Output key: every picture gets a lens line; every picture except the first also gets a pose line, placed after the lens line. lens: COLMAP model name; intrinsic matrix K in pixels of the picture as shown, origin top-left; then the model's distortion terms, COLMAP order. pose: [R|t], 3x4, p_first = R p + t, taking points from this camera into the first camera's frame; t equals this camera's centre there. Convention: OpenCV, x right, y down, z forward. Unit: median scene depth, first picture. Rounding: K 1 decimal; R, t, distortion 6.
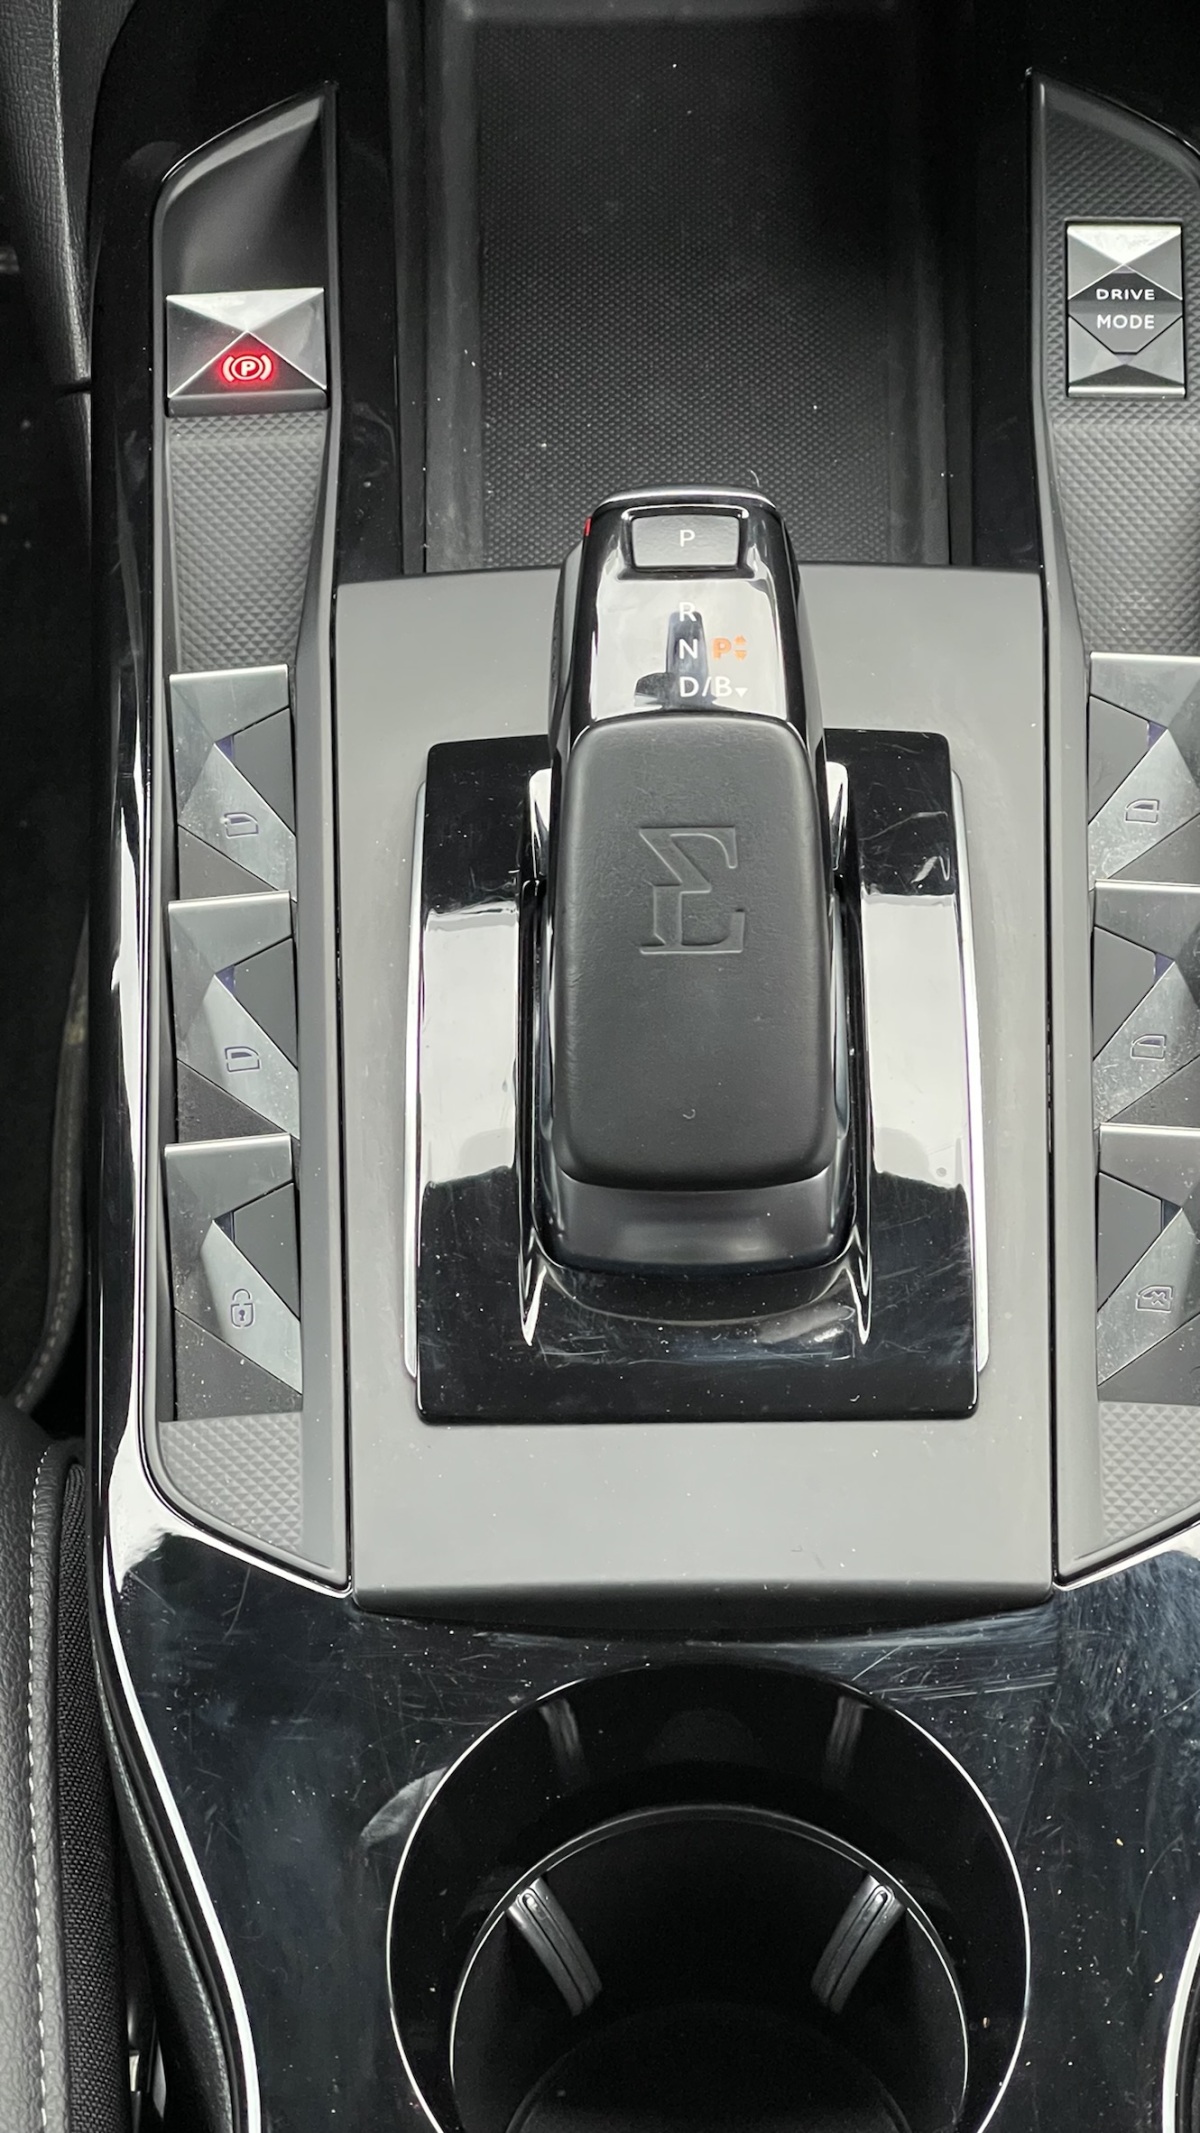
lens RADIAL K [[3944.0, 0, 587.5], [0, 3944.0, 1061.2], [0, 0, 1]] dist [0.289442, 0.000000]
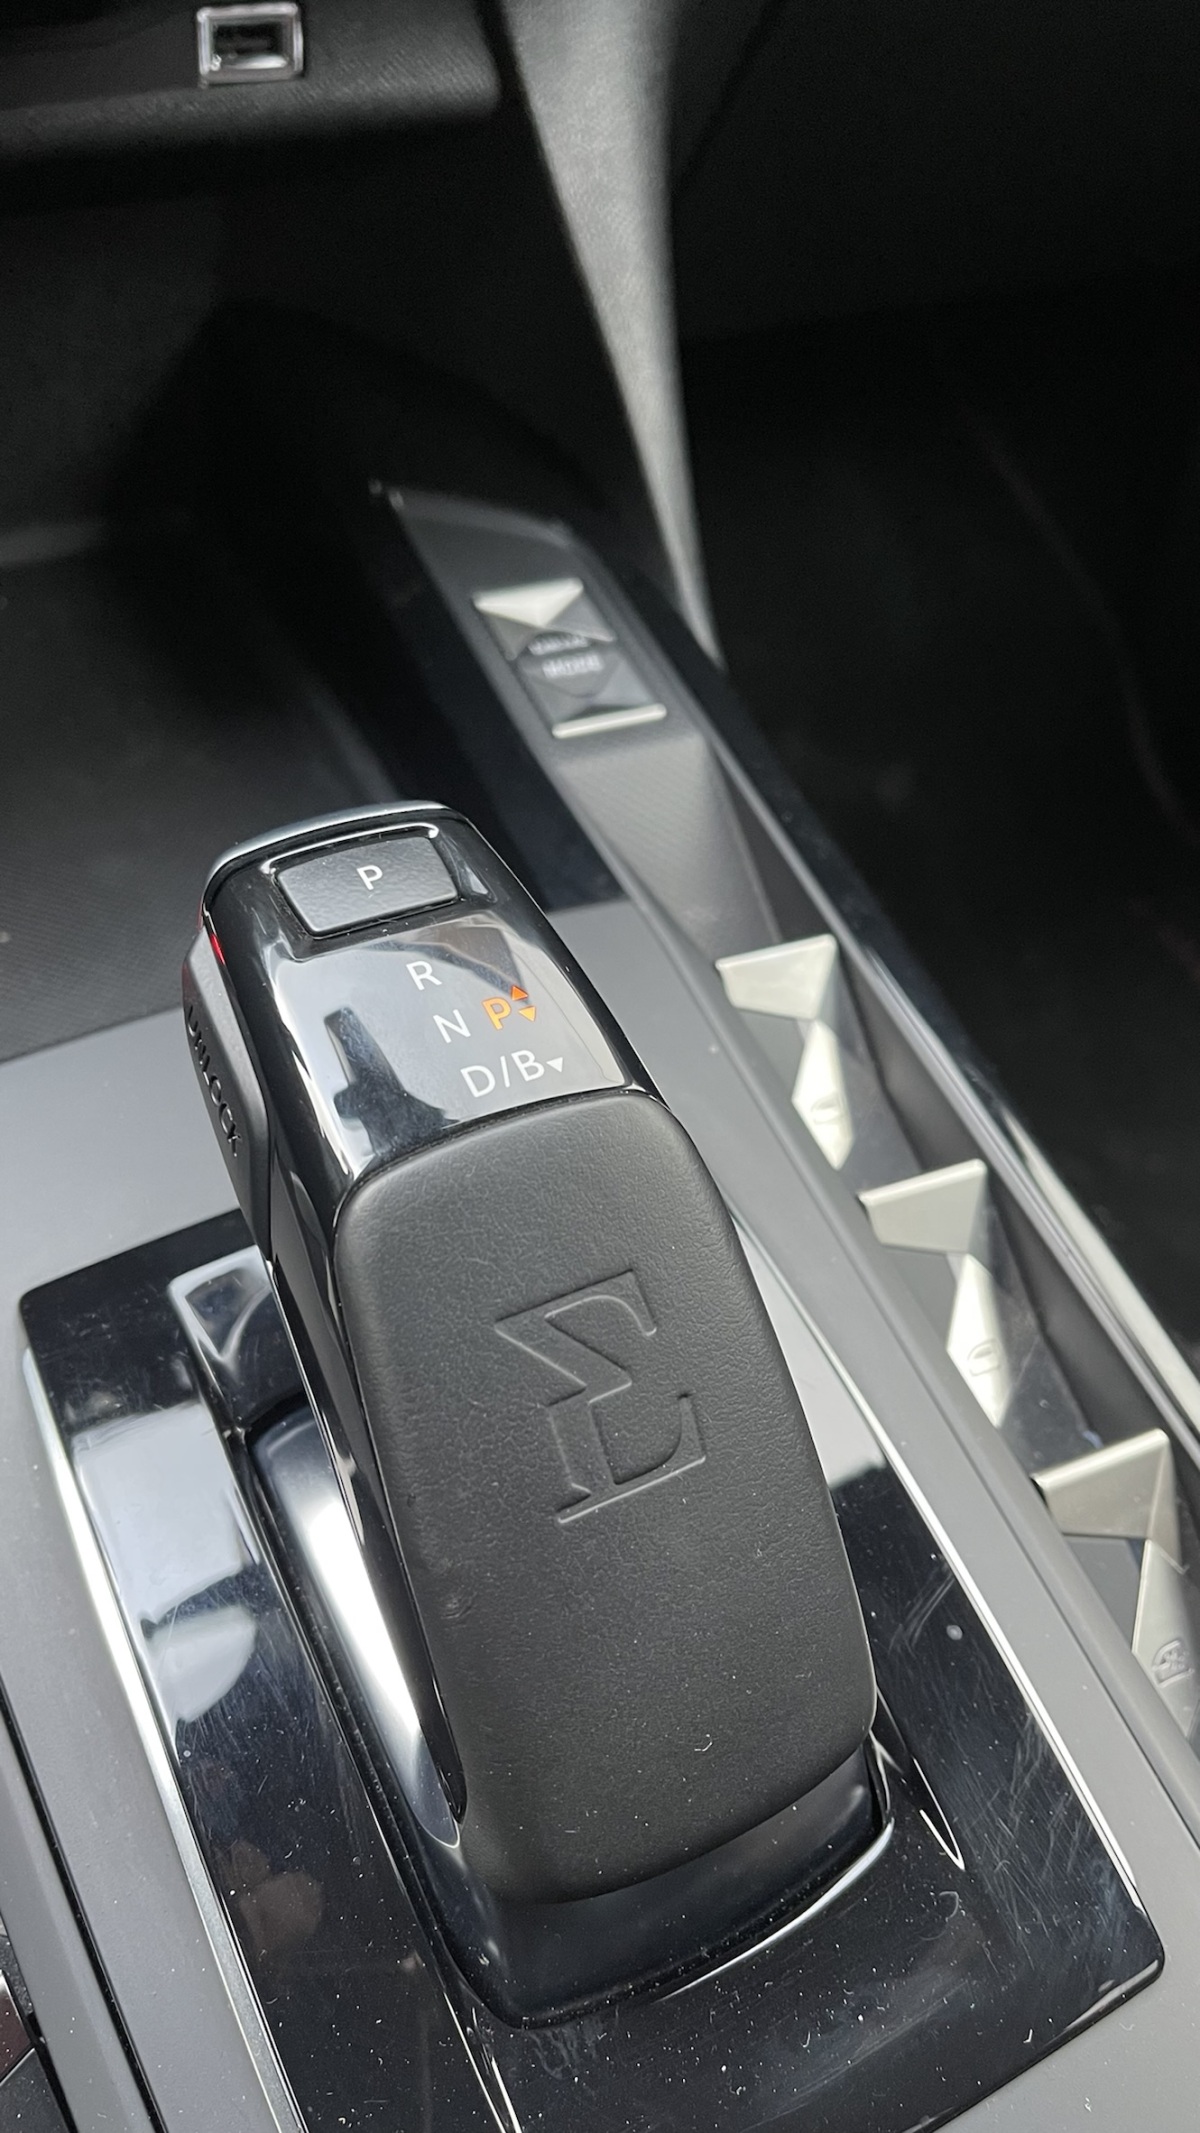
lens RADIAL K [[1630.6, 0, 600.7], [0, 1630.6, 1081.2], [0, 0, 1]] dist [0.040382, -0.070796]
pose [[0.880509, -0.277882, 0.384038, -0.054892], [0.319710, 0.946283, -0.048308, -0.074127], [-0.349985, 0.165317, 0.922053, 0.738524]]
